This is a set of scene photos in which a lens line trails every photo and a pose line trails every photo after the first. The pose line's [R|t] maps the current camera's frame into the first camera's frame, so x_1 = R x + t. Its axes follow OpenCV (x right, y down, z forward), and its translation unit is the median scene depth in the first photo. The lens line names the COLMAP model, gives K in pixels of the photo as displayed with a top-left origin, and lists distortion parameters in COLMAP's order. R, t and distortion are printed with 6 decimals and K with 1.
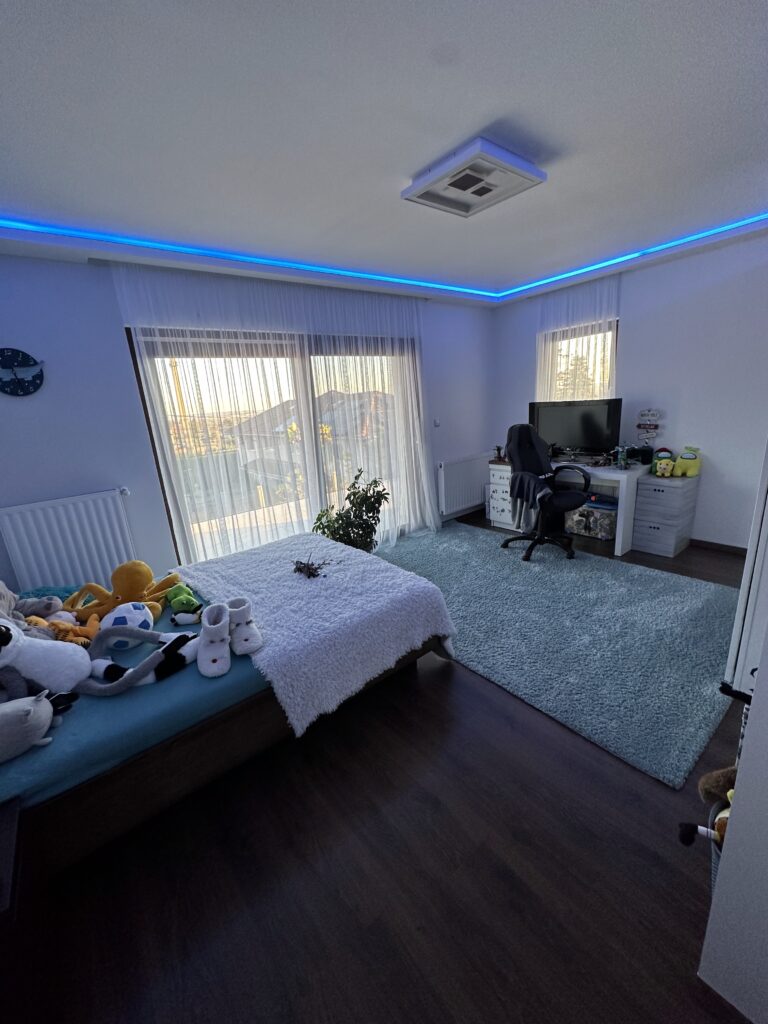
lens RADIAL K [[412.4, 0, 382.9], [0, 412.4, 512.9], [0, 0, 1]] dist [0.018082, 0.000023]
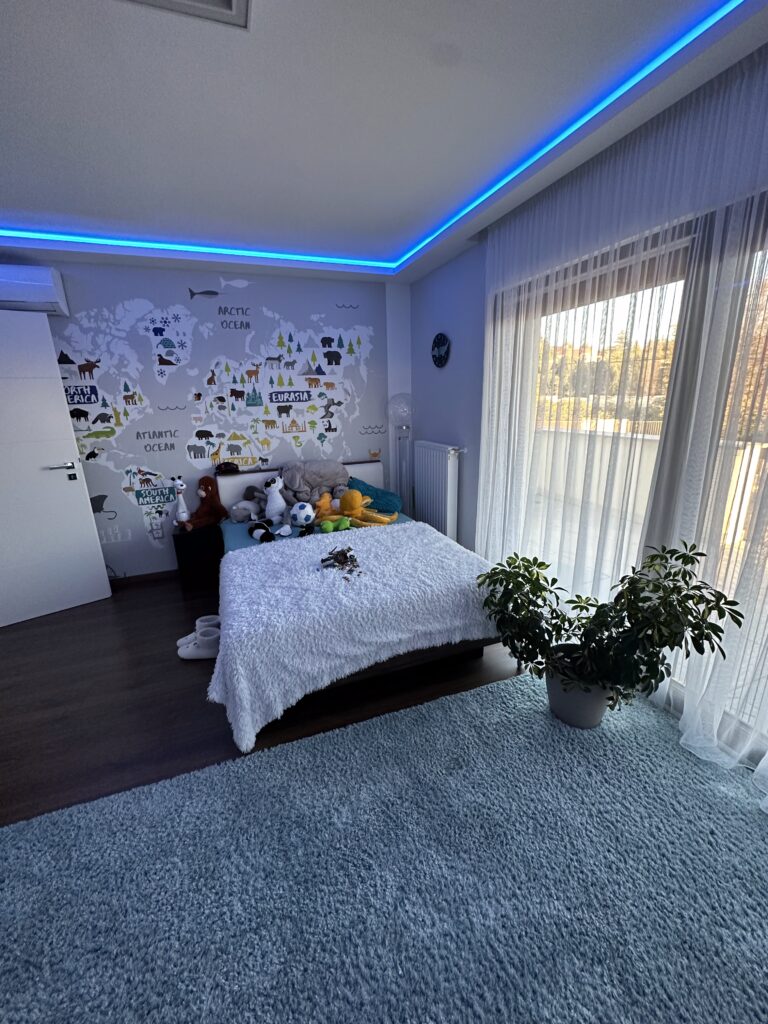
lens RADIAL K [[412.4, 0, 381.1], [0, 412.4, 511.8], [0, 0, 1]] dist [0.018082, 0.000023]
pose [[-0.297924, 0.341496, -0.891415, 0.580494], [-0.202418, 0.889985, 0.408599, -0.362086], [0.932882, 0.302170, -0.196023, 1.191725]]
